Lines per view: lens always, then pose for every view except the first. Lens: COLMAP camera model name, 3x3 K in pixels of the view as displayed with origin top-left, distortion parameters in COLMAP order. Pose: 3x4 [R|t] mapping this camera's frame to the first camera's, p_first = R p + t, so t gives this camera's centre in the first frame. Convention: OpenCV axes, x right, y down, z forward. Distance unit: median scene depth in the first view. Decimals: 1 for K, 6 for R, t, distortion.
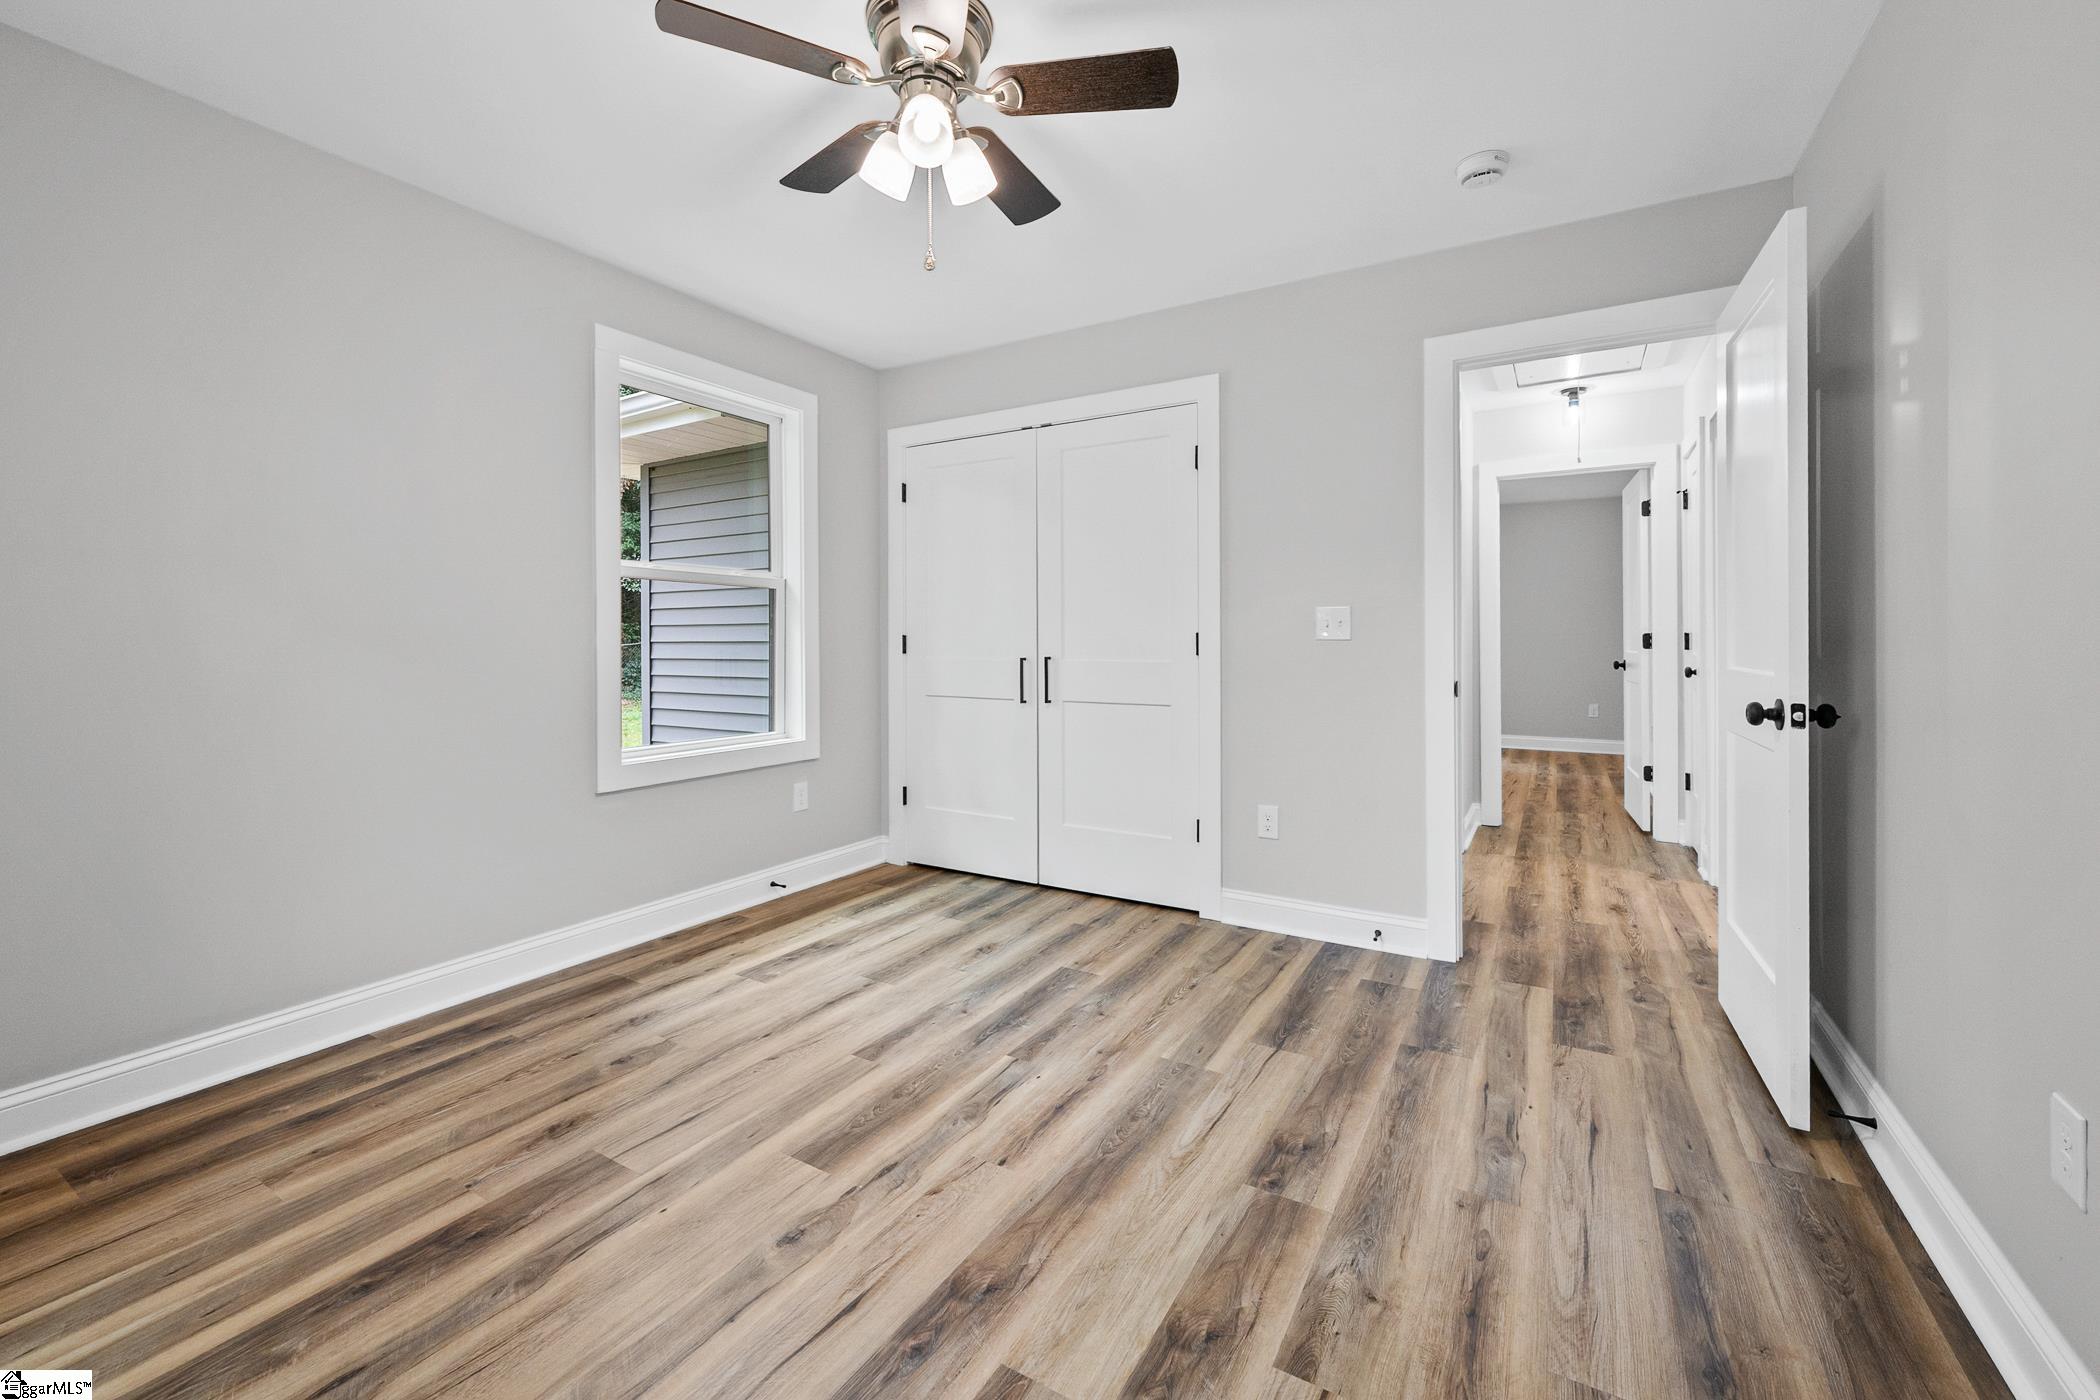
lens RADIAL K [[850.3, 0, 1052.0], [0, 850.3, 670.3], [0, 0, 1]] dist [-0.000833, 0.000100]
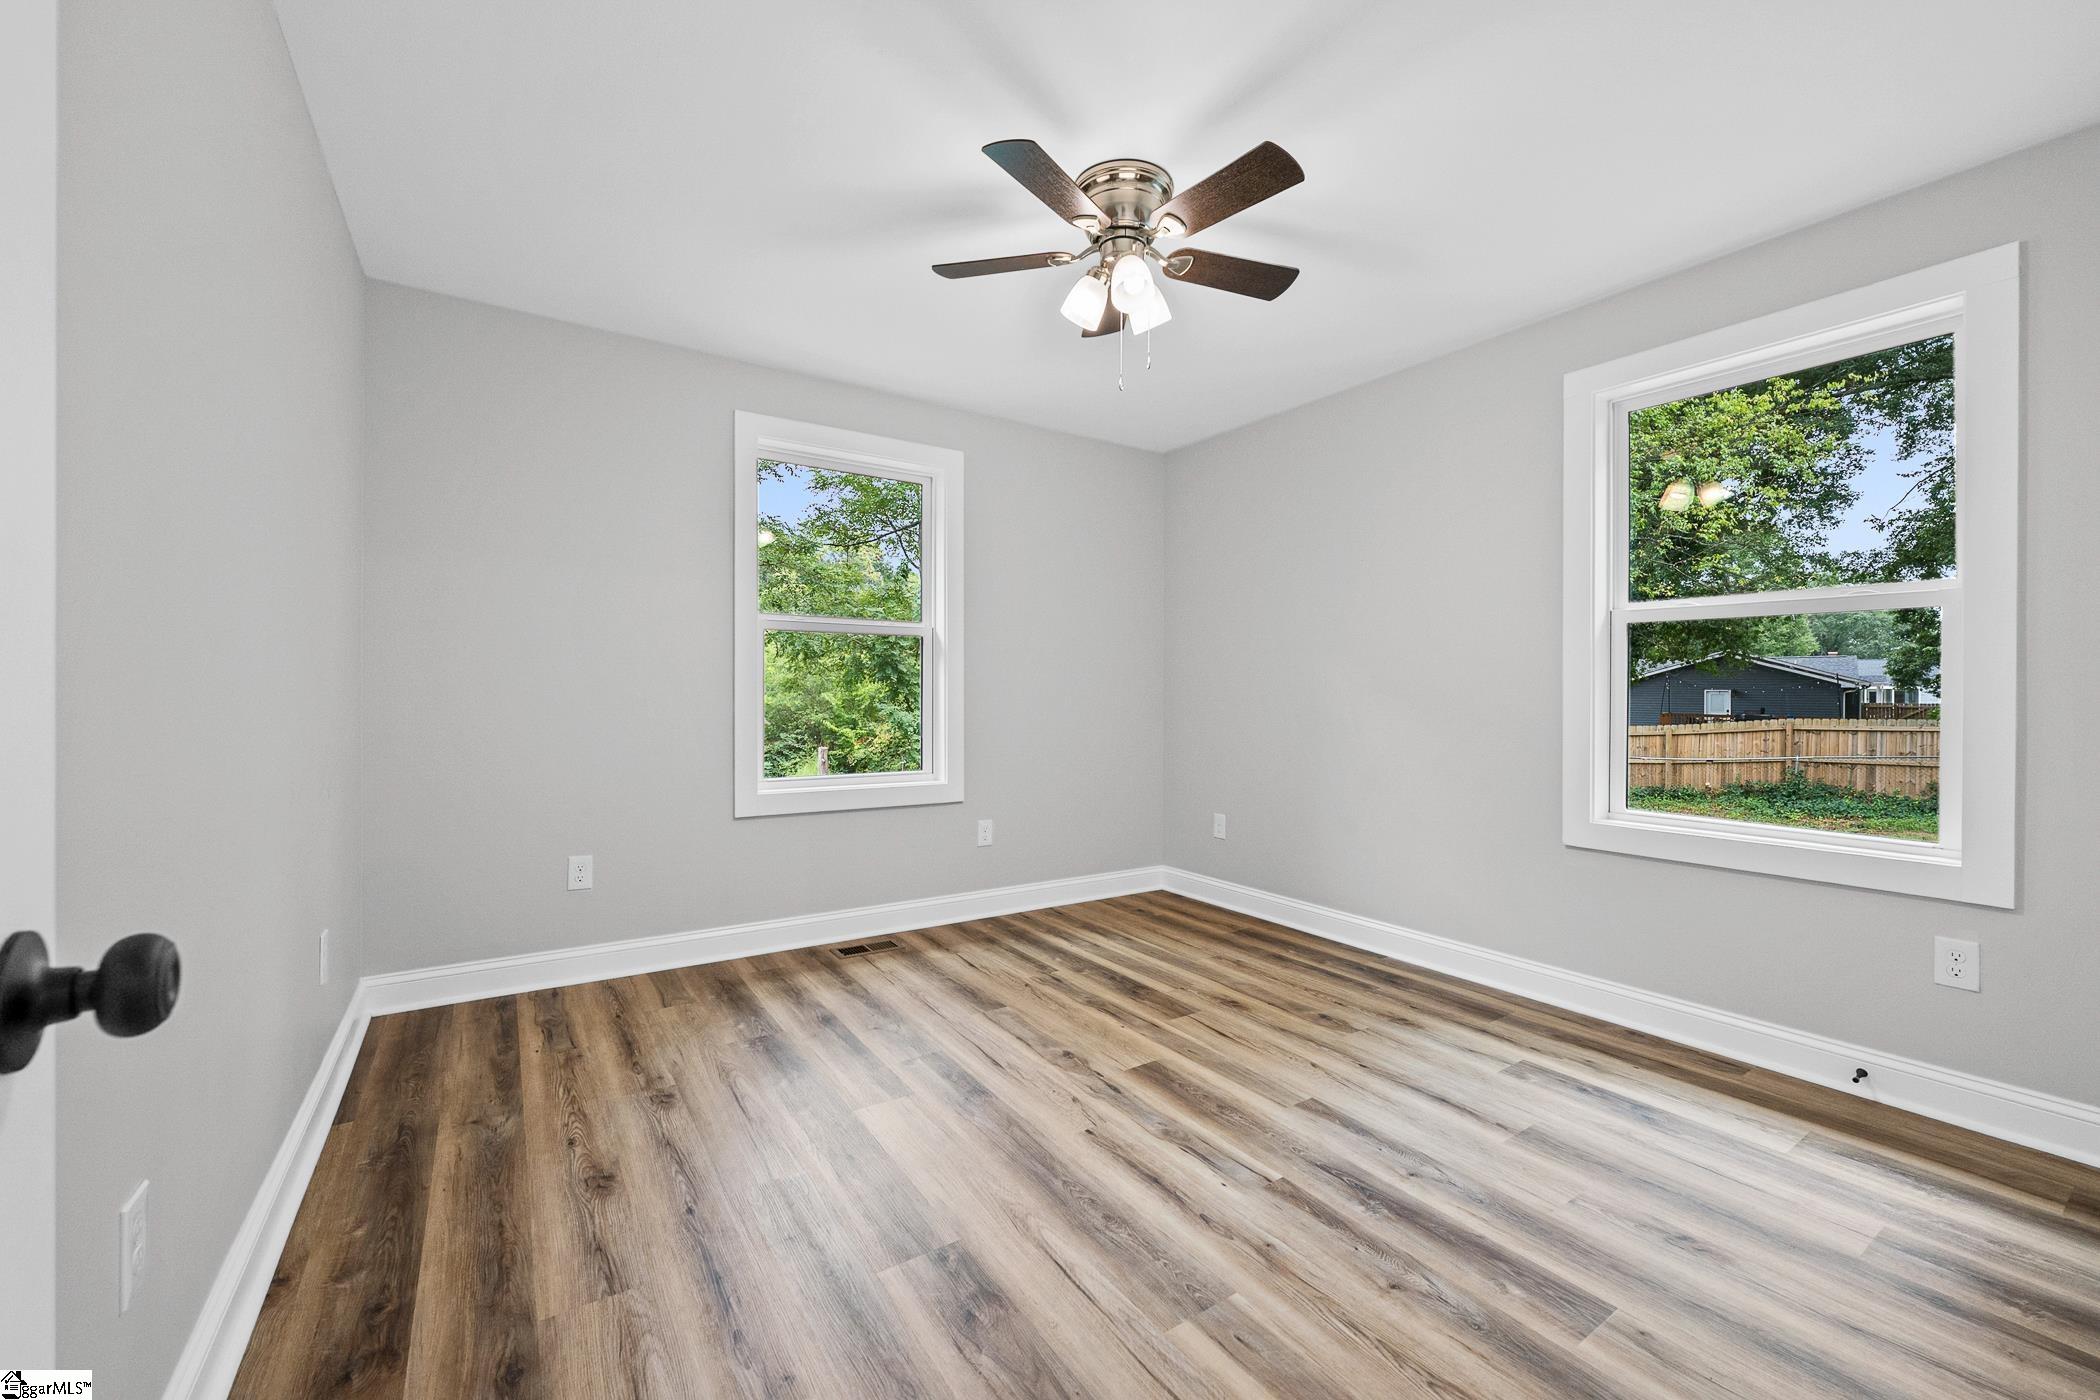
lens RADIAL K [[827.9, 0, 1044.8], [0, 827.9, 705.6], [0, 0, 1]] dist [-0.001852, -0.000322]
pose [[-0.433951, 0.013801, -0.900831, 0.876374], [-0.035713, 0.998833, 0.032506, -0.040428], [0.900229, 0.046277, -0.432952, 1.247394]]
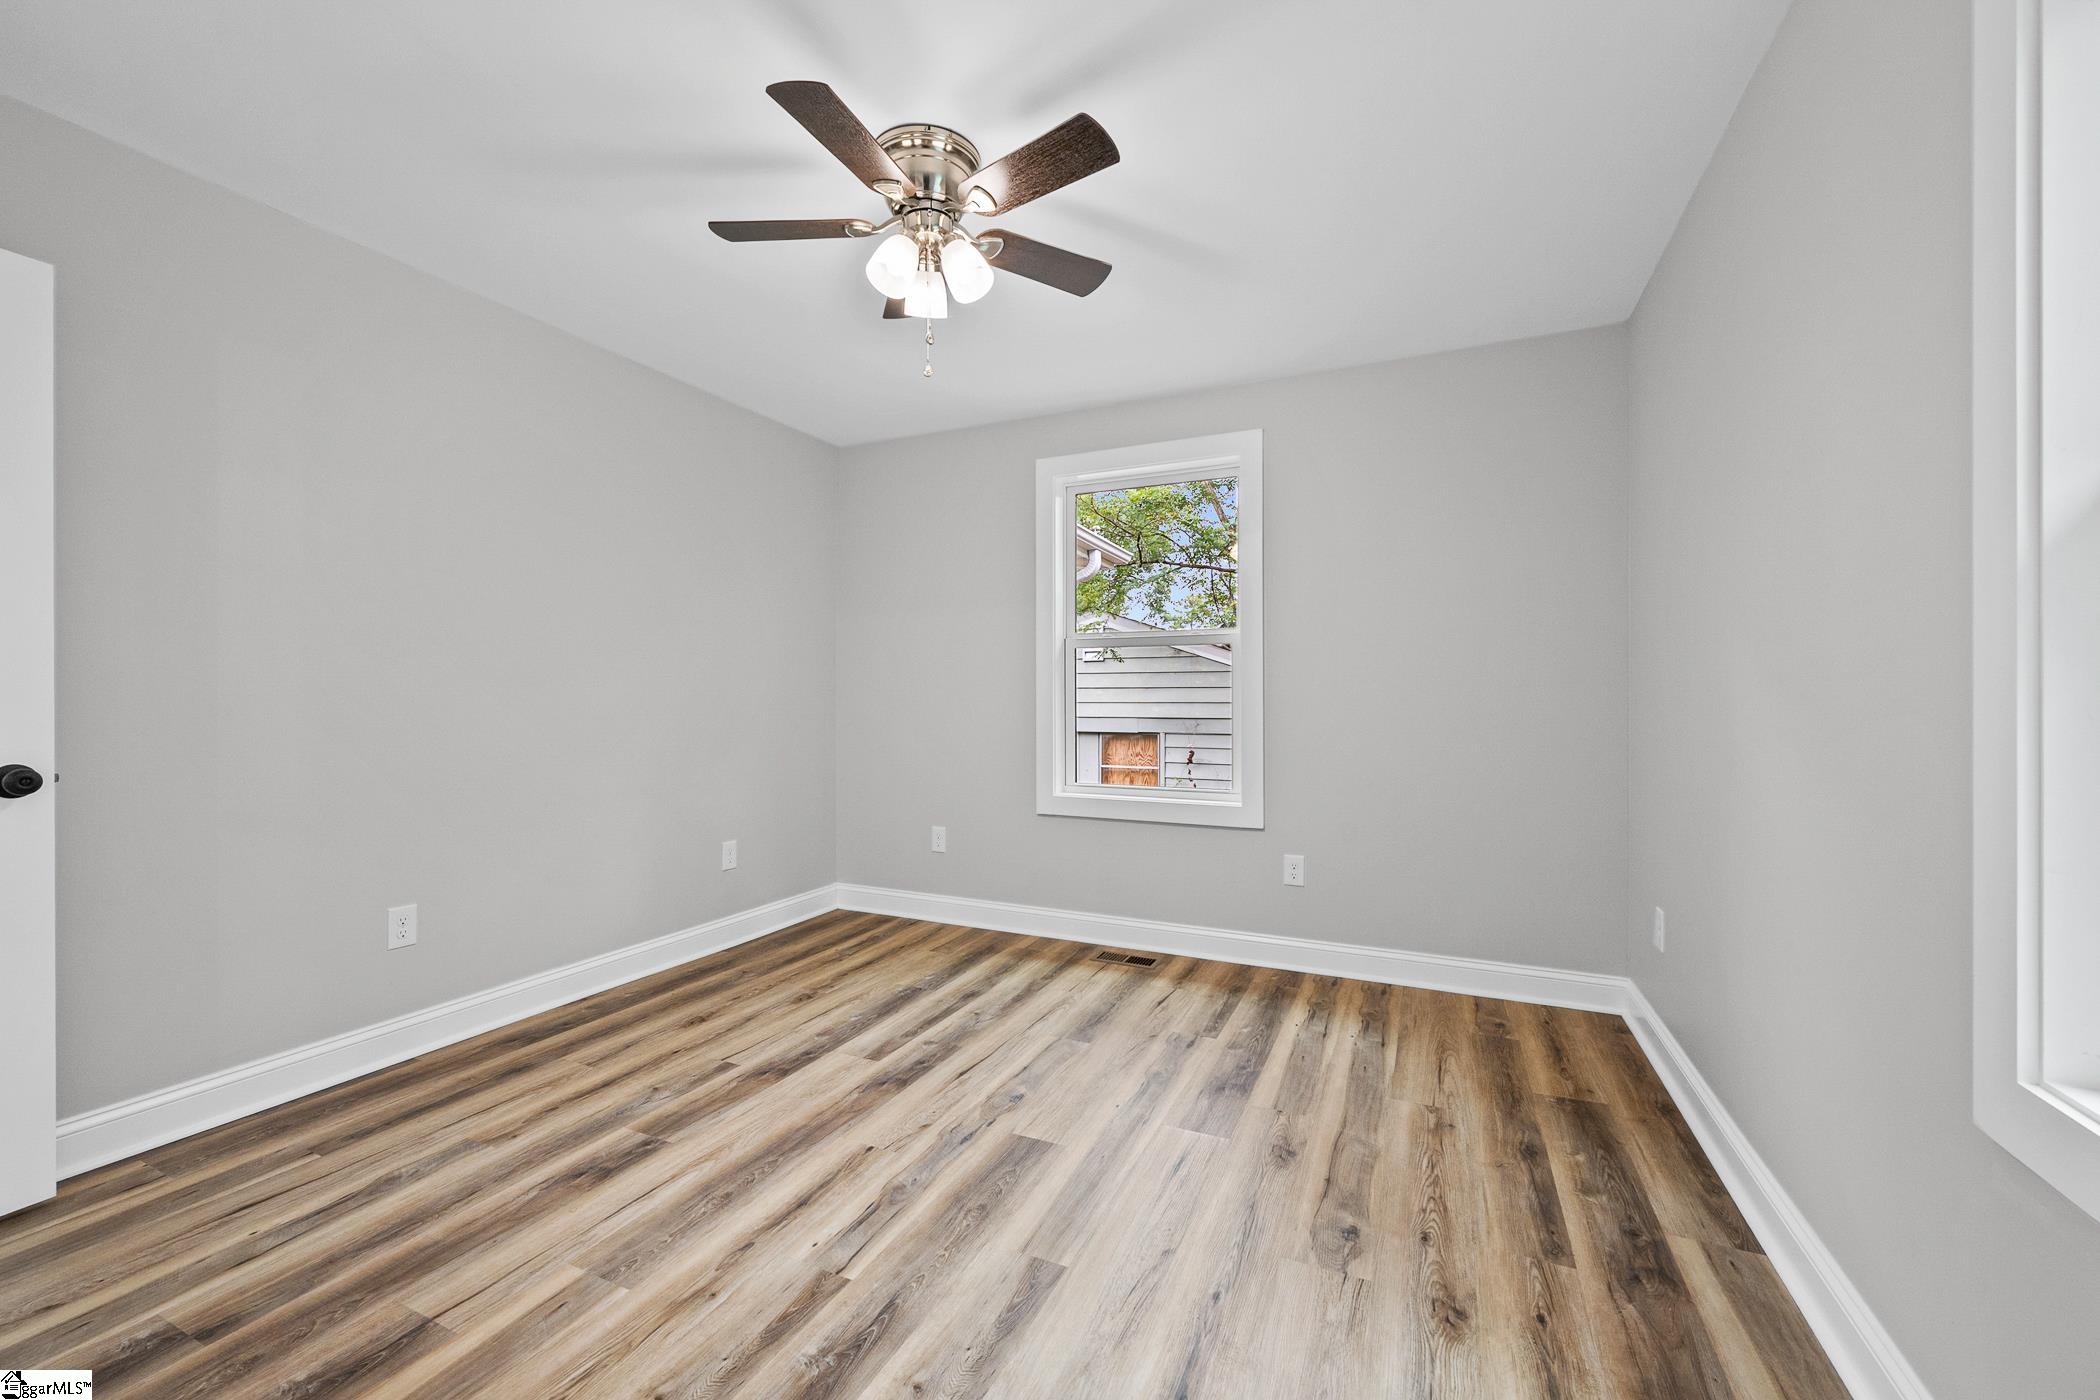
lens RADIAL K [[827.9, 0, 1044.8], [0, 827.9, 705.6], [0, 0, 1]] dist [-0.001852, -0.000322]
pose [[-0.994923, 0.002113, -0.100613, -0.162692], [-0.001642, 0.999306, 0.037221, -0.061893], [0.100622, 0.037197, -0.994229, 1.878161]]
